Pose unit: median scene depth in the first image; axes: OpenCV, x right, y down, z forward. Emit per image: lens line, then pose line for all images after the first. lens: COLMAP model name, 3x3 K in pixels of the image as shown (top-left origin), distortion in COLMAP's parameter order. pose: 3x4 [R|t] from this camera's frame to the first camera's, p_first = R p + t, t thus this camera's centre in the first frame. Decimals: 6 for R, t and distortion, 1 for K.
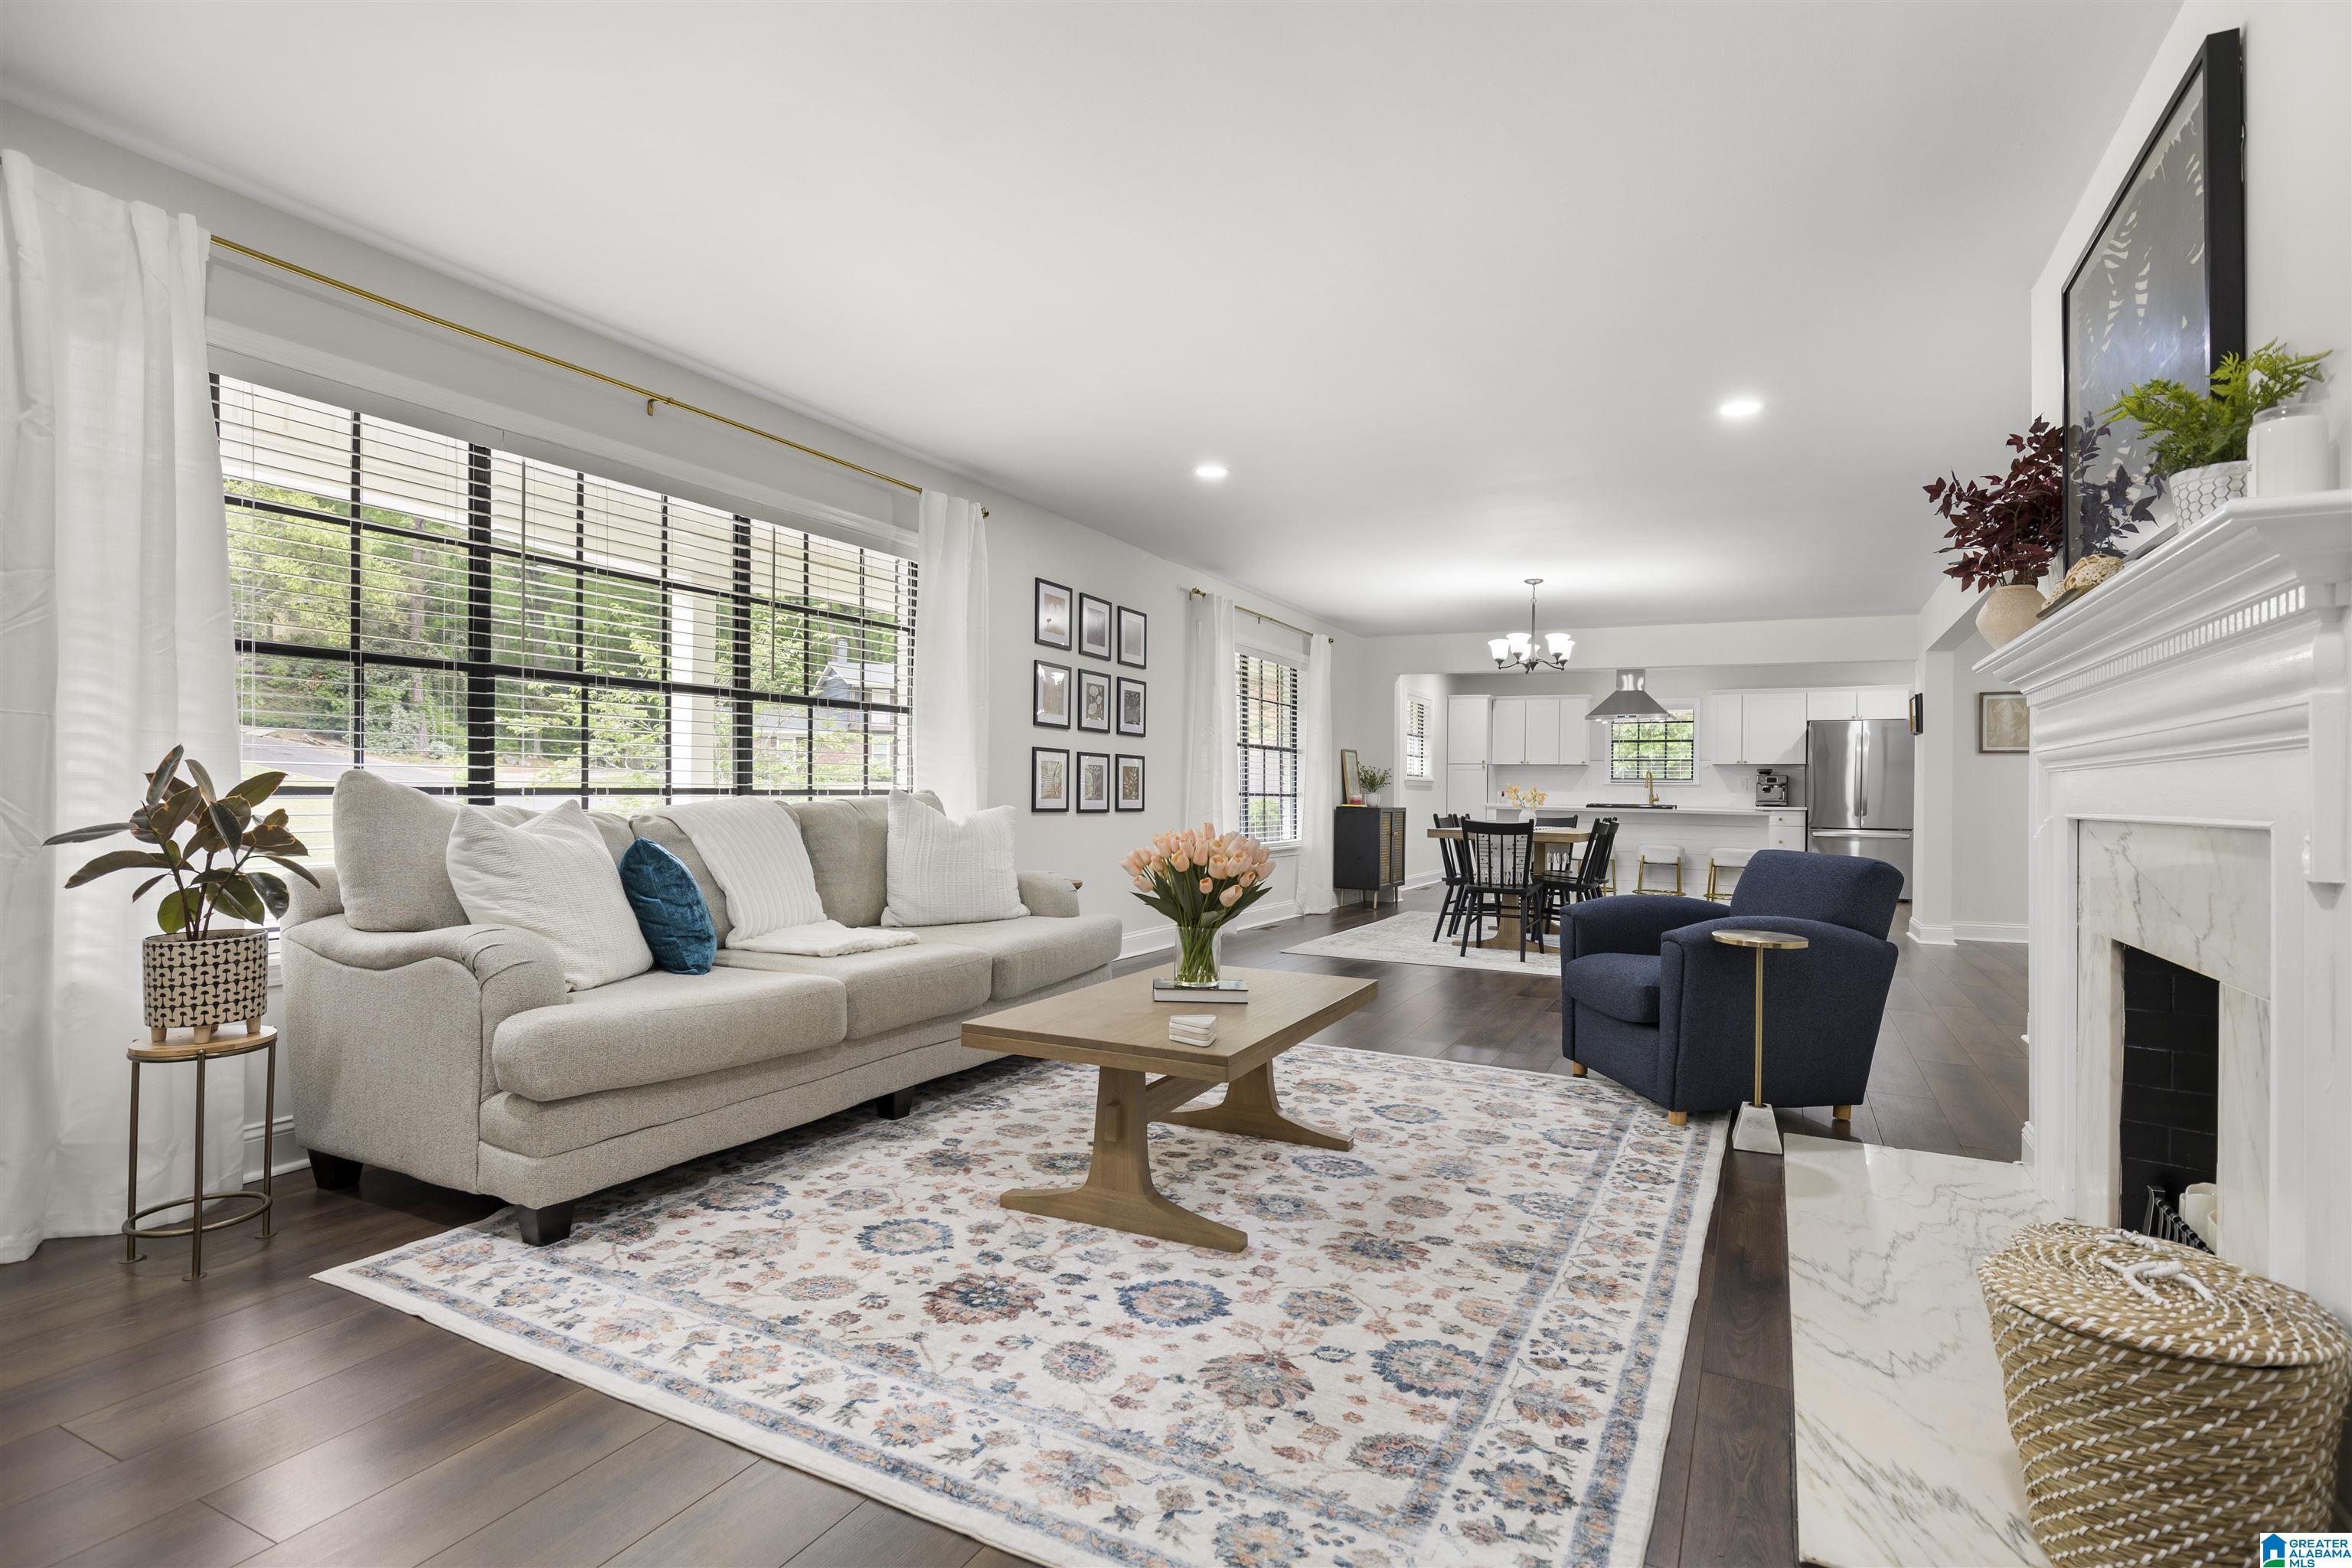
lens RADIAL K [[1167.4, 0, 1178.8], [0, 1167.4, 788.3], [0, 0, 1]] dist [0.002100, 0.000027]
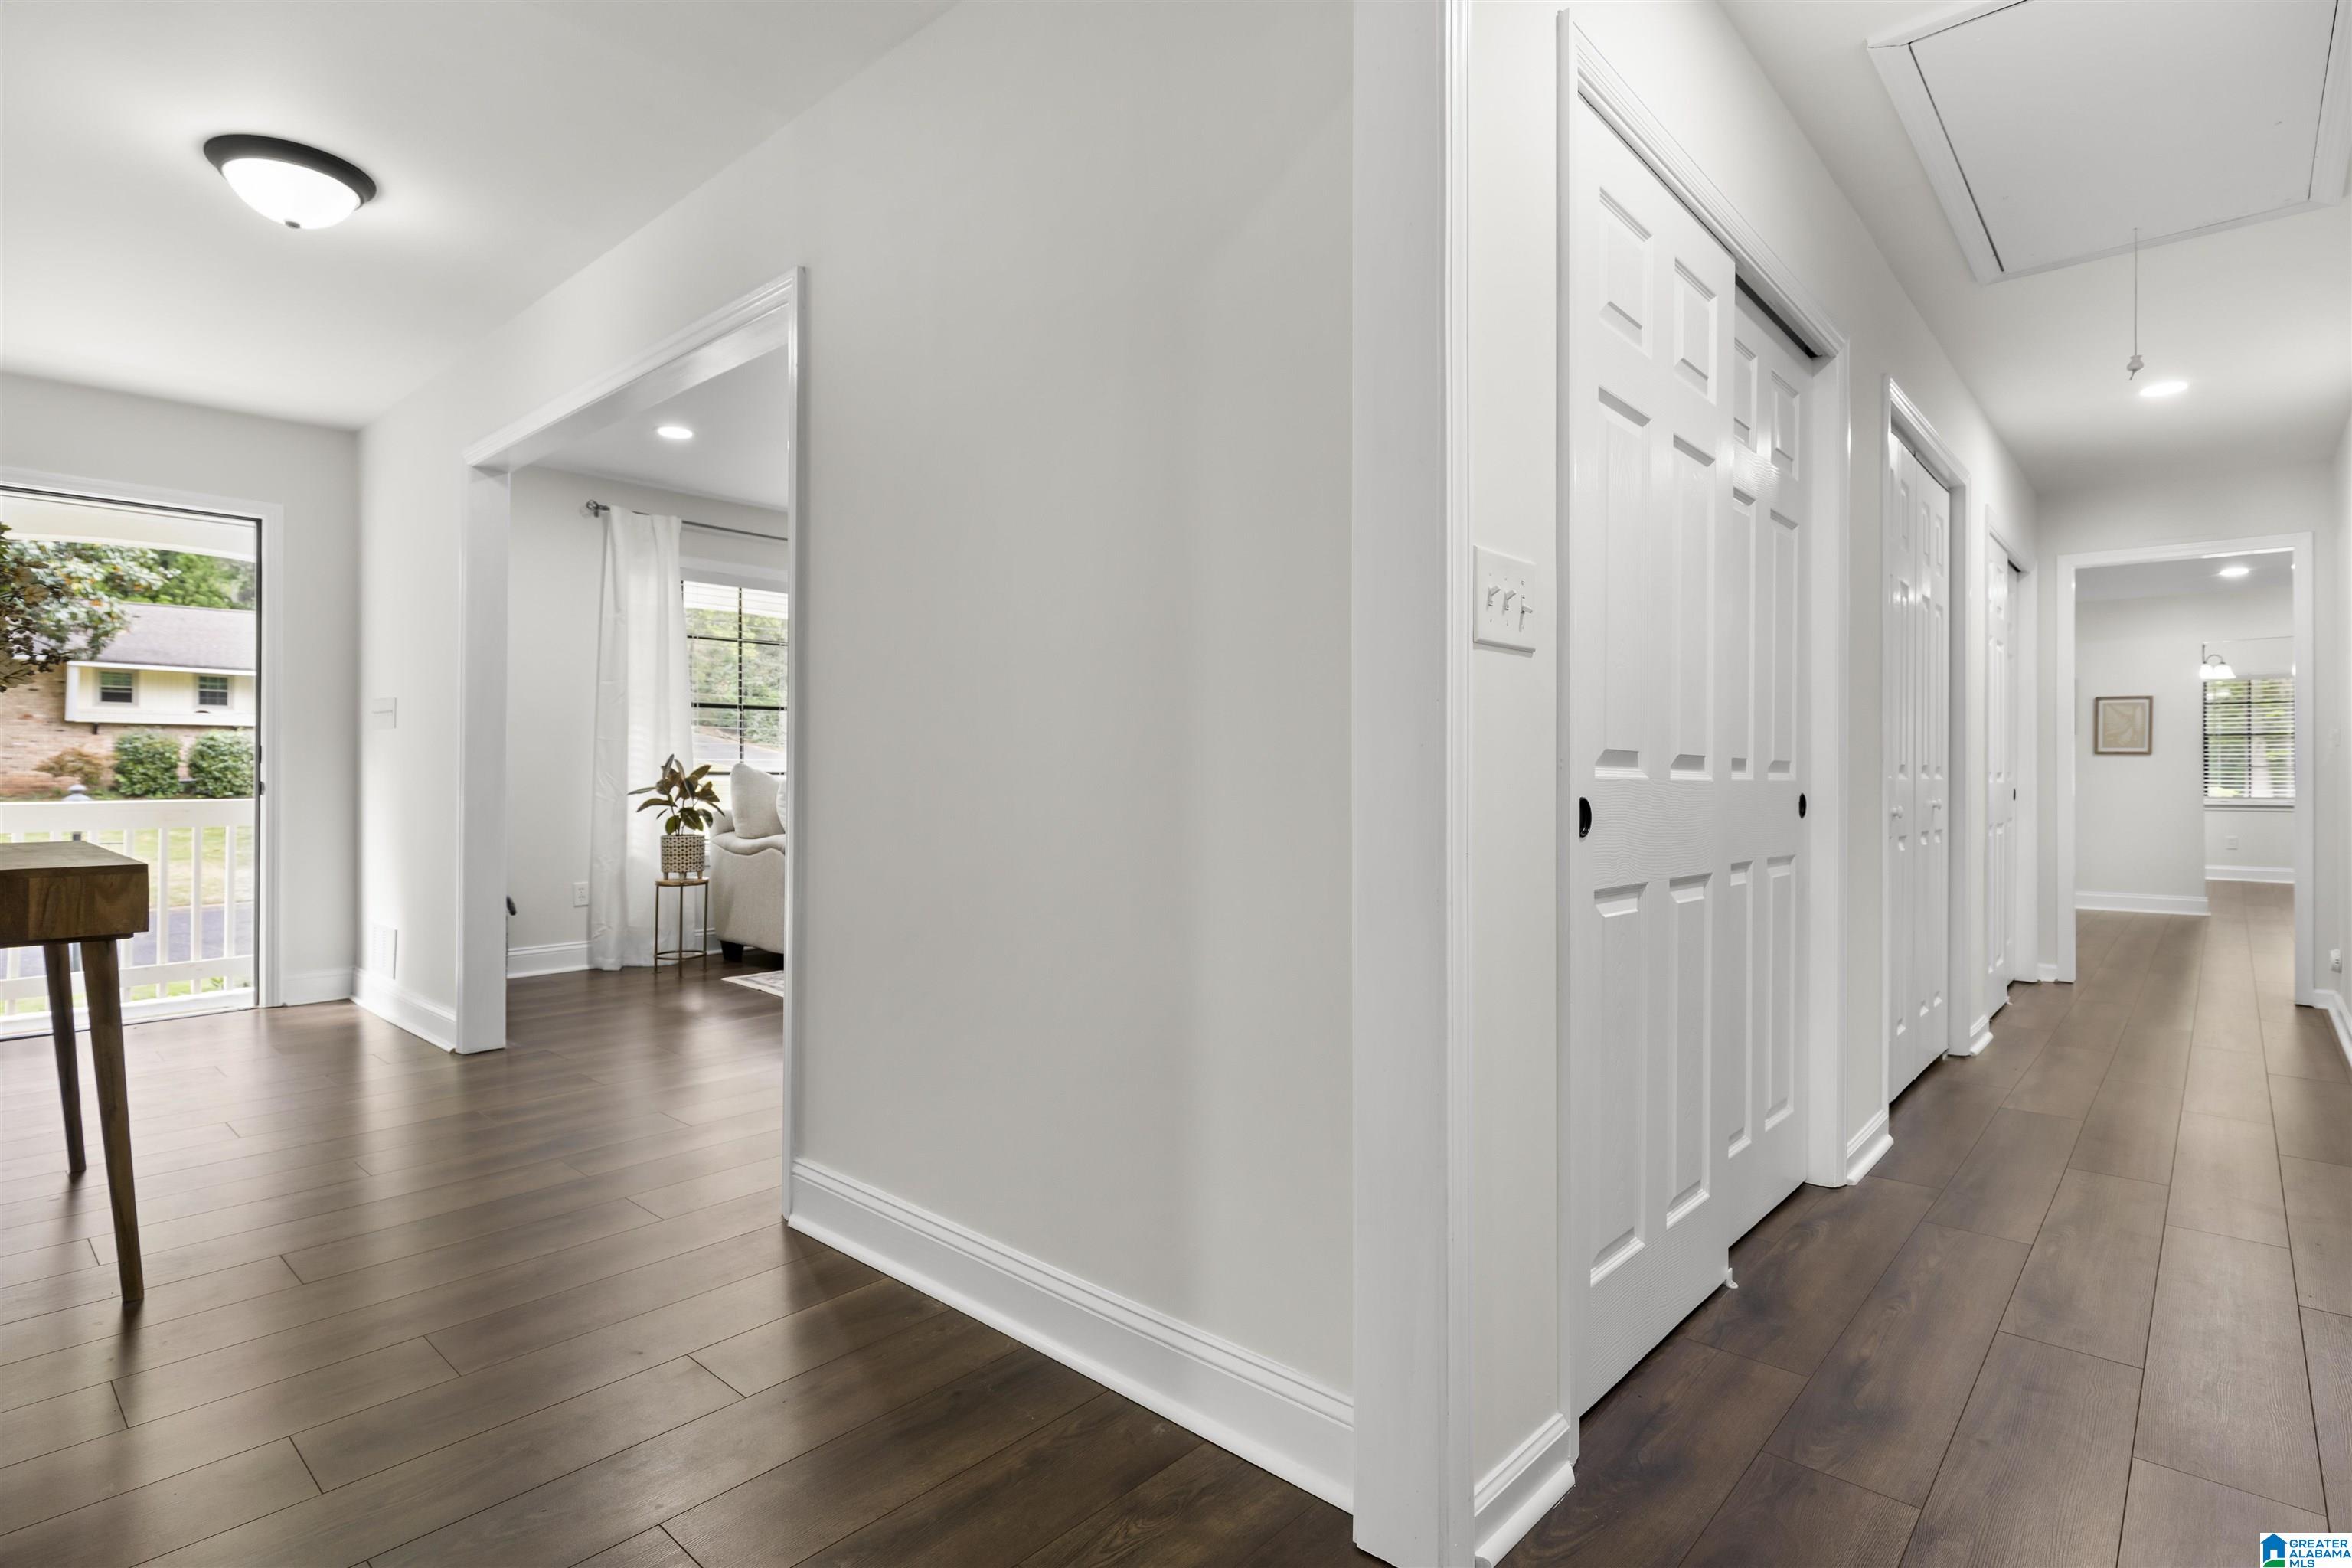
lens RADIAL K [[1167.4, 0, 1176.8], [0, 1167.4, 776.1], [0, 0, 1]] dist [0.002100, 0.000027]
pose [[0.962449, 0.003371, -0.271443, 0.723724], [-0.000389, 0.999939, 0.011038, -0.017842], [0.271463, -0.010518, 0.962391, -0.939969]]
